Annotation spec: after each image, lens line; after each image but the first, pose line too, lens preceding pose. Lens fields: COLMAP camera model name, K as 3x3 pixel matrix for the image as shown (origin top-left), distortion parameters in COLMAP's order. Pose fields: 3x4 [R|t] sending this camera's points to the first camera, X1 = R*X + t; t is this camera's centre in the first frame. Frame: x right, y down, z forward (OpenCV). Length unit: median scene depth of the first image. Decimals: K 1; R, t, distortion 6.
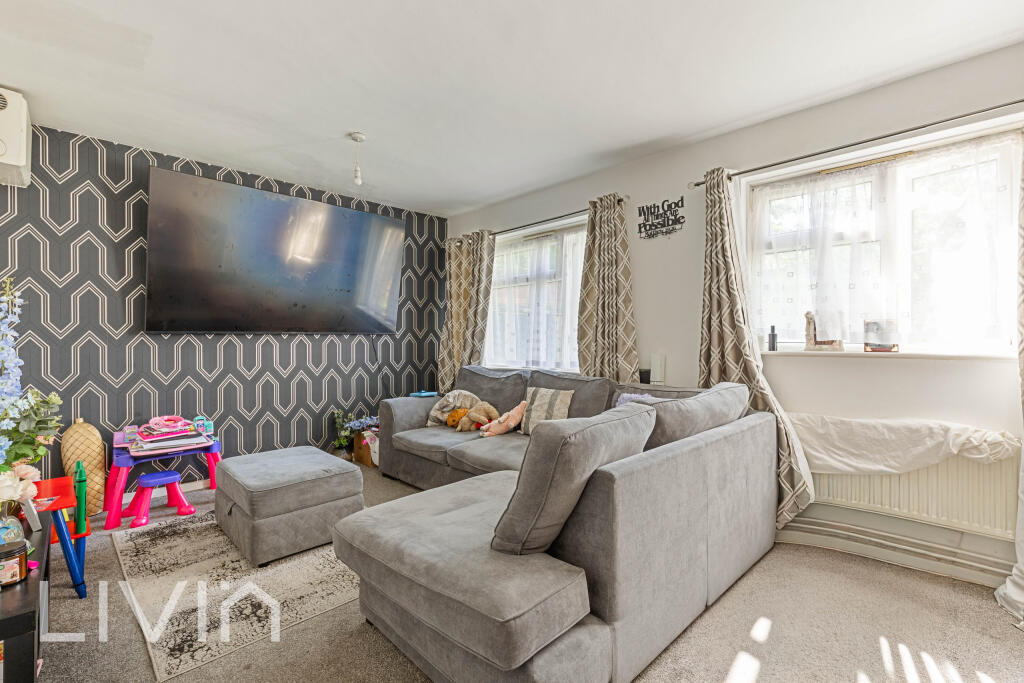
lens RADIAL K [[465.1, 0, 509.4], [0, 465.1, 342.4], [0, 0, 1]] dist [0.004608, -0.002370]
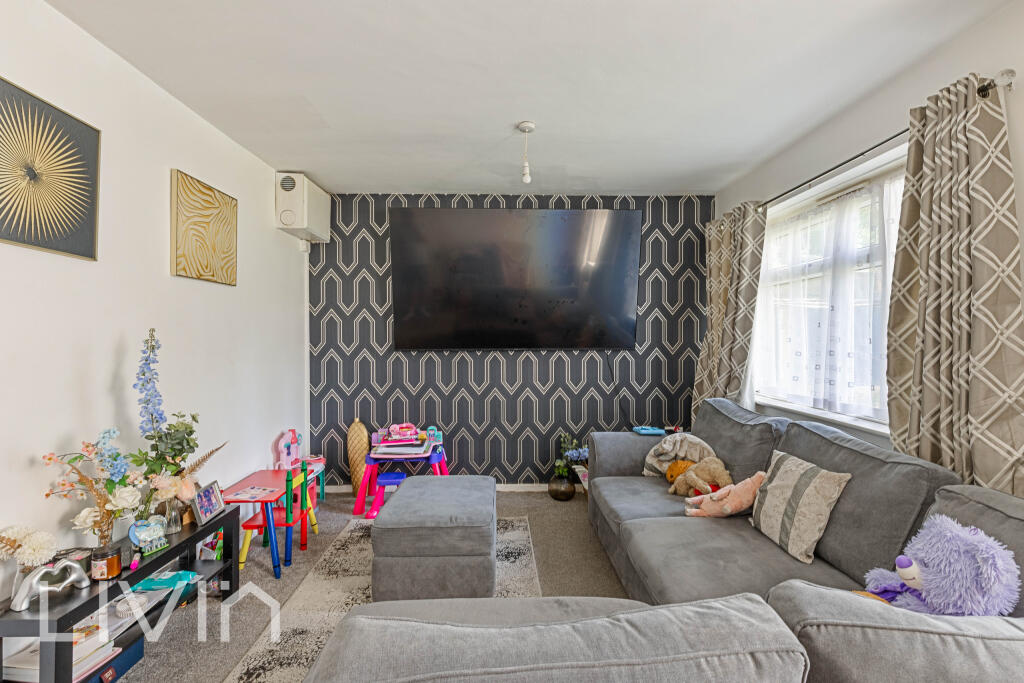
lens RADIAL K [[465.1, 0, 510.0], [0, 465.1, 338.4], [0, 0, 1]] dist [0.004608, -0.002370]
pose [[0.720199, 0.005238, -0.693748, 0.205421], [-0.004451, 0.999986, 0.002929, -0.048006], [0.693754, 0.000978, 0.720212, 0.308765]]
